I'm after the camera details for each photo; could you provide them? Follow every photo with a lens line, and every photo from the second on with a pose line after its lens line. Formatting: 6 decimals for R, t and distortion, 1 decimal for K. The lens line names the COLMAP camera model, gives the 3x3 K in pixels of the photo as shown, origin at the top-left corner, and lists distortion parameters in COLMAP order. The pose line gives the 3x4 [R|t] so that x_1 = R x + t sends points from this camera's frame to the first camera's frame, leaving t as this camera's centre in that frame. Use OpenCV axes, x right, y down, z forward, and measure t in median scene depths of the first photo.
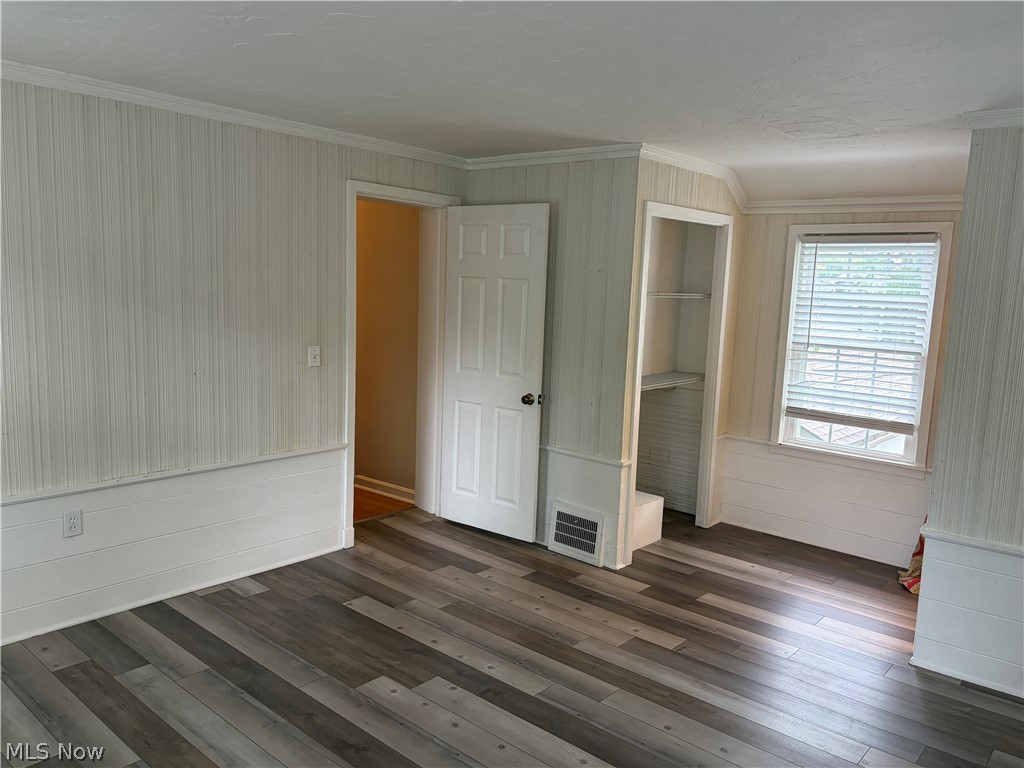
lens RADIAL K [[772.7, 0, 516.5], [0, 772.7, 379.3], [0, 0, 1]] dist [0.060375, -0.062239]
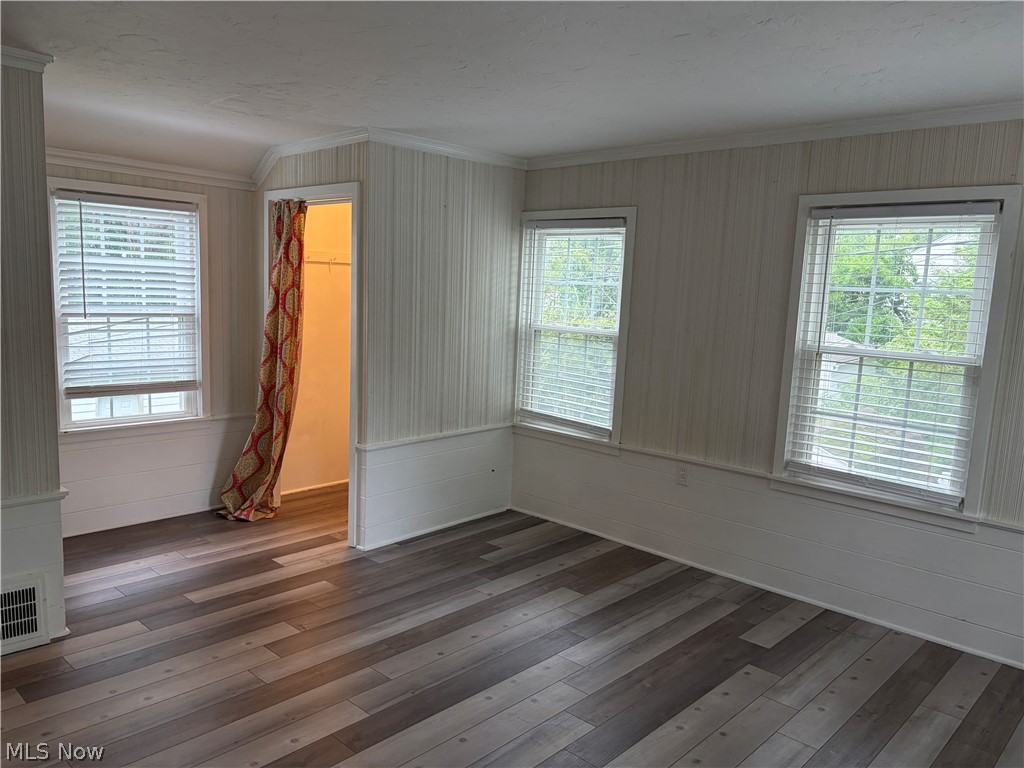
lens RADIAL K [[772.7, 0, 509.9], [0, 772.7, 385.4], [0, 0, 1]] dist [0.060375, -0.062239]
pose [[0.063947, -0.171528, 0.983102, -0.525556], [0.091256, 0.981996, 0.165399, -0.073710], [-0.993772, 0.079137, 0.078449, 0.477640]]
